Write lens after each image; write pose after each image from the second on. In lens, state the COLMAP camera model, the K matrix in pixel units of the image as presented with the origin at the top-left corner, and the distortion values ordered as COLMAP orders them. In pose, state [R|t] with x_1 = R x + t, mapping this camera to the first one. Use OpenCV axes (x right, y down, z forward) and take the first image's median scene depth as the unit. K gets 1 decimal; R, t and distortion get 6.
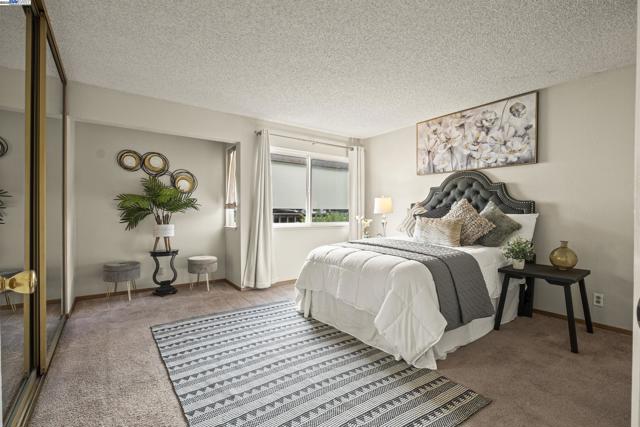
lens RADIAL K [[298.9, 0, 319.6], [0, 298.9, 216.7], [0, 0, 1]] dist [-0.002507, -0.000169]
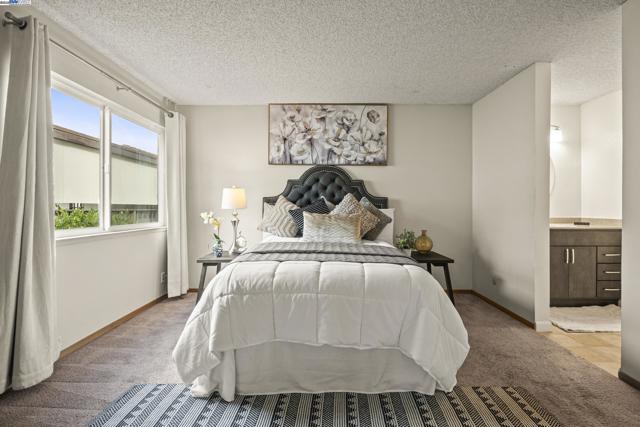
lens RADIAL K [[296.3, 0, 320.6], [0, 296.3, 207.8], [0, 0, 1]] dist [-0.004700, -0.000629]
pose [[0.590326, -0.002284, 0.807161, -0.324102], [0.014382, 0.999867, -0.007689, -0.006861], [-0.807037, 0.016148, 0.590281, 0.460160]]
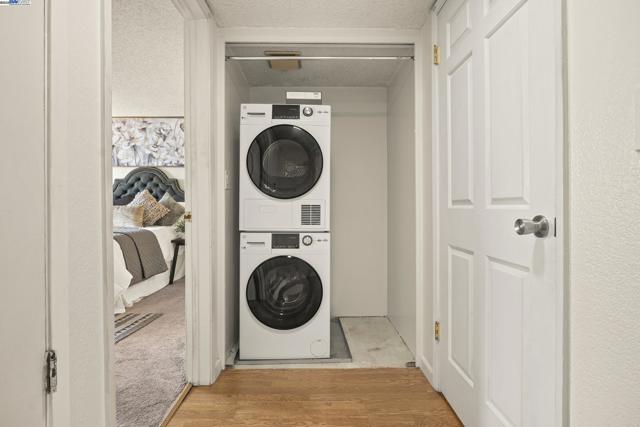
lens RADIAL K [[317.0, 0, 322.9], [0, 317.0, 206.9], [0, 0, 1]] dist [-0.010393, -0.001664]
pose [[0.580295, -0.002599, 0.814402, -0.147111], [0.016221, 0.999833, -0.008367, 0.031337], [-0.814244, 0.018066, 0.580241, -0.333105]]
